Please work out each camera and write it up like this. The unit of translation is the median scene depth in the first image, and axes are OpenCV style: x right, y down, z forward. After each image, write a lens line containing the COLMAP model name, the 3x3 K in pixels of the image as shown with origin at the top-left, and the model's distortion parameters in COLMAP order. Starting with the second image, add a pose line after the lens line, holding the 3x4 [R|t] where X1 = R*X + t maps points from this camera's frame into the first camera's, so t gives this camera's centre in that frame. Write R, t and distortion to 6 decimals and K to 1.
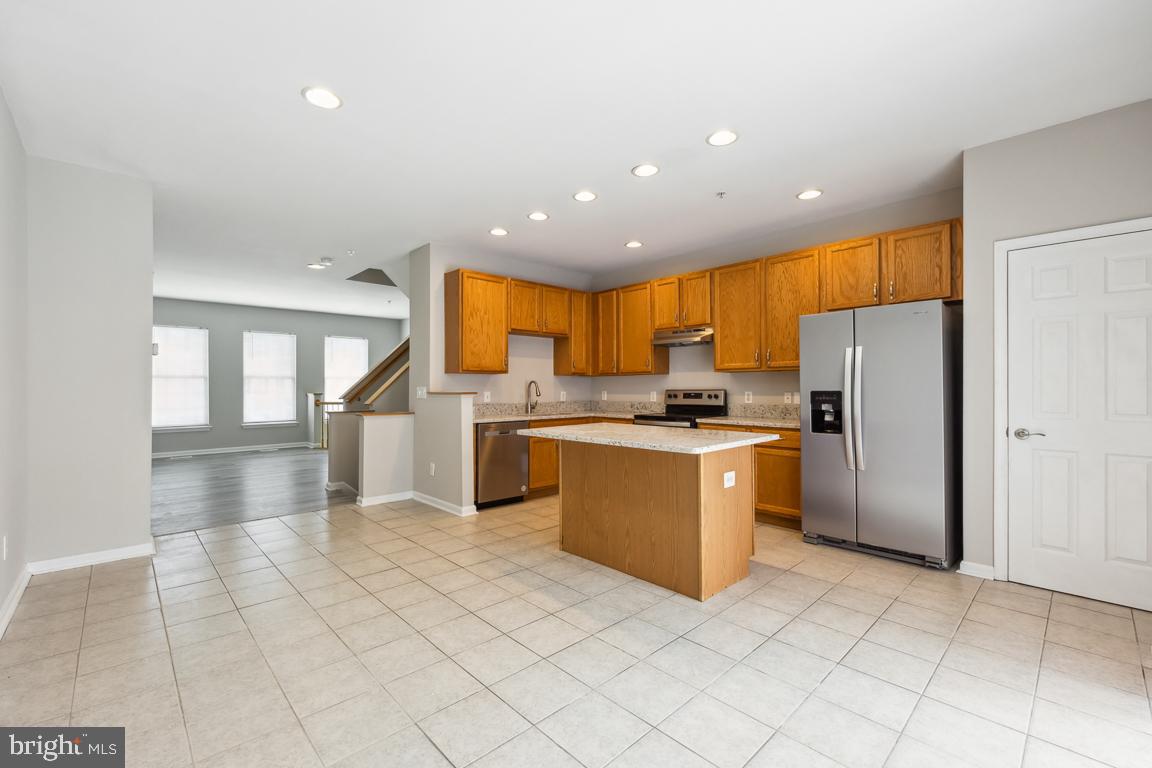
lens RADIAL K [[489.0, 0, 573.7], [0, 489.0, 386.6], [0, 0, 1]] dist [-0.000492, 0.000004]
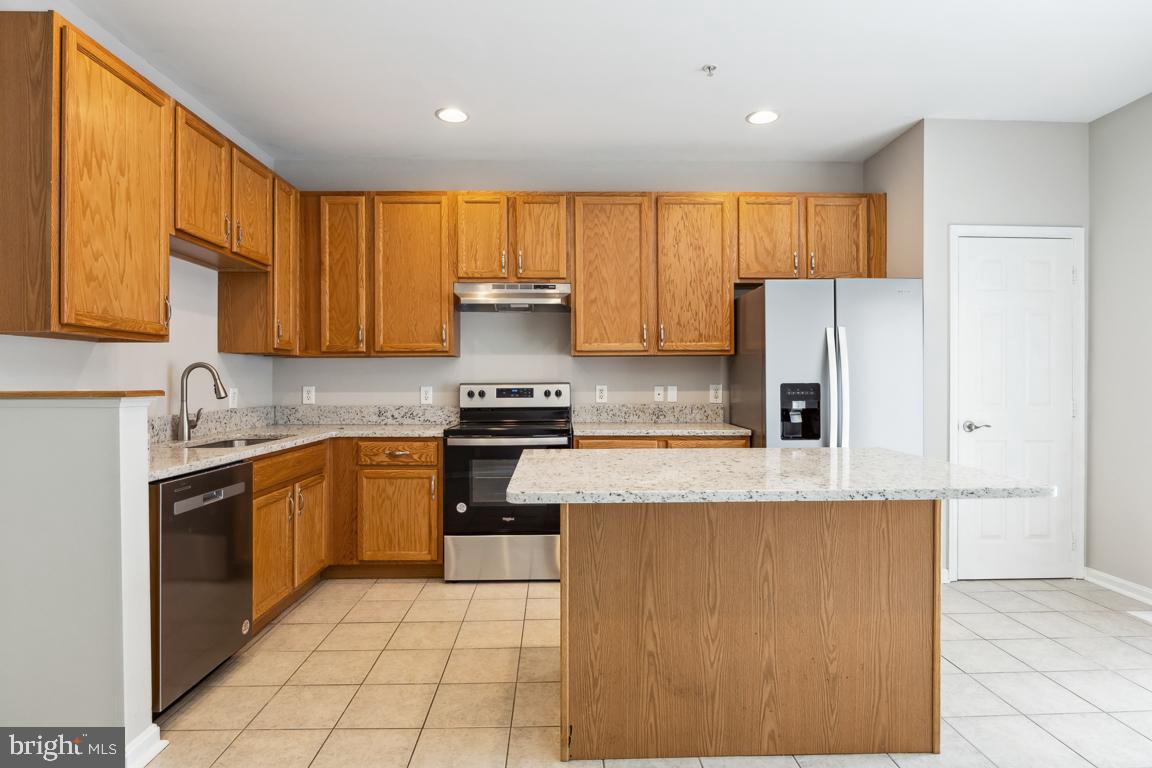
lens RADIAL K [[601.8, 0, 576.0], [0, 601.8, 384.0], [0, 0, 1]] dist [-0.012885, -0.000092]
pose [[0.662913, -0.002090, 0.748694, -0.295135], [-0.000857, 0.999993, 0.003550, 0.005131], [-0.748696, -0.002995, 0.662907, 0.471825]]
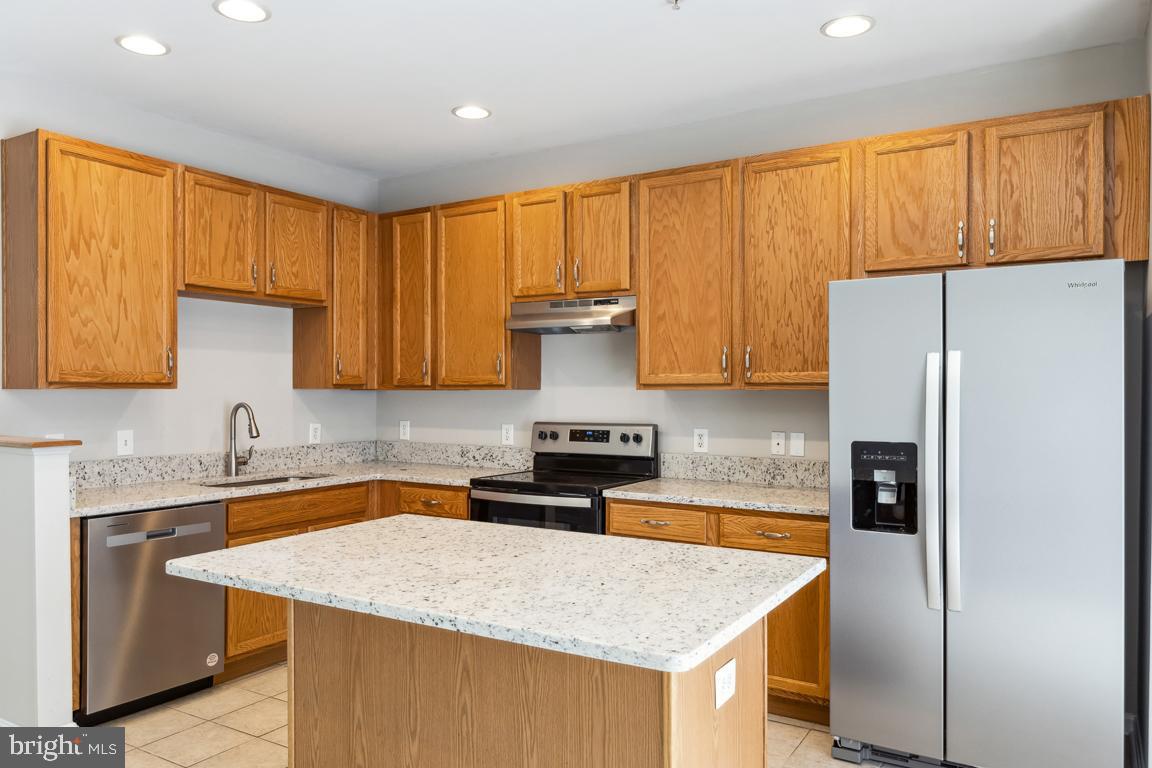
lens RADIAL K [[821.9, 0, 575.4], [0, 821.9, 396.3], [0, 0, 1]] dist [0.000117, -0.000674]
pose [[0.963952, 0.002512, 0.266065, 0.011869], [-0.005045, 0.999948, 0.008834, -0.029950], [-0.266029, -0.009858, 0.963915, 0.228514]]
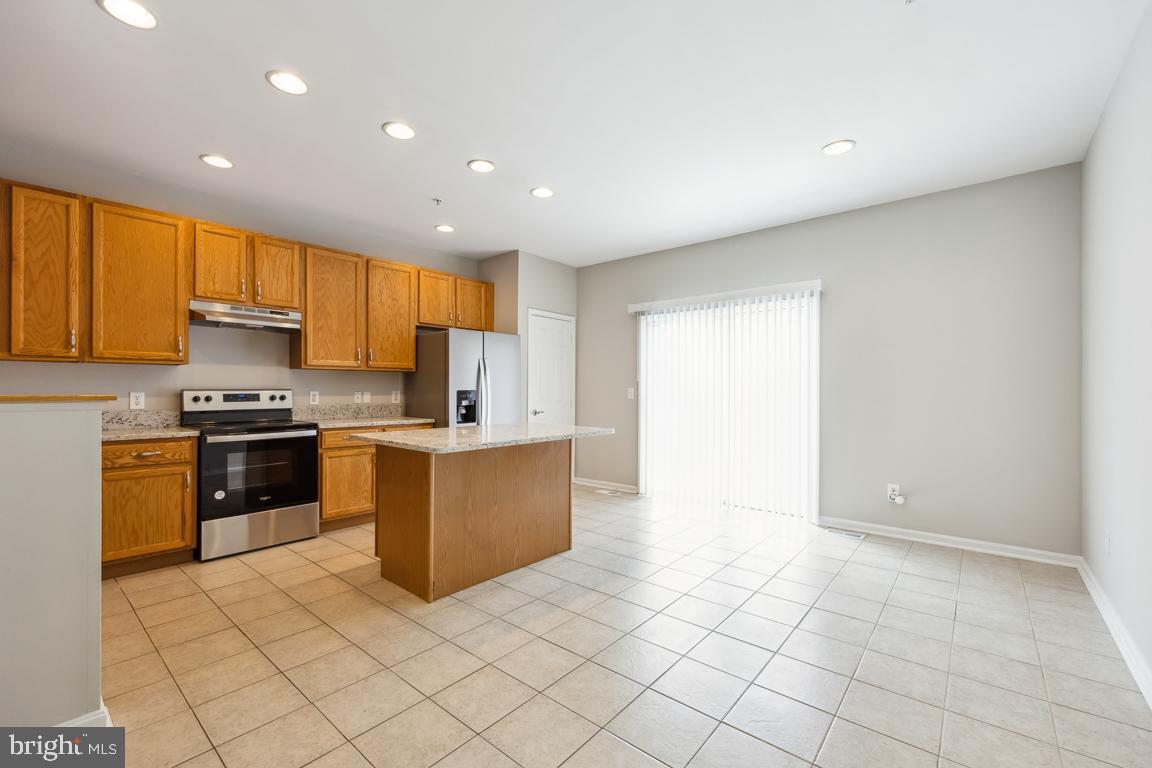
lens RADIAL K [[480.4, 0, 570.4], [0, 480.4, 388.7], [0, 0, 1]] dist [-0.001413, -0.000074]
pose [[-0.104903, 0.003412, 0.994477, -0.566750], [-0.004569, 0.999982, -0.003913, 0.006445], [-0.994472, -0.004954, -0.104885, 0.628138]]
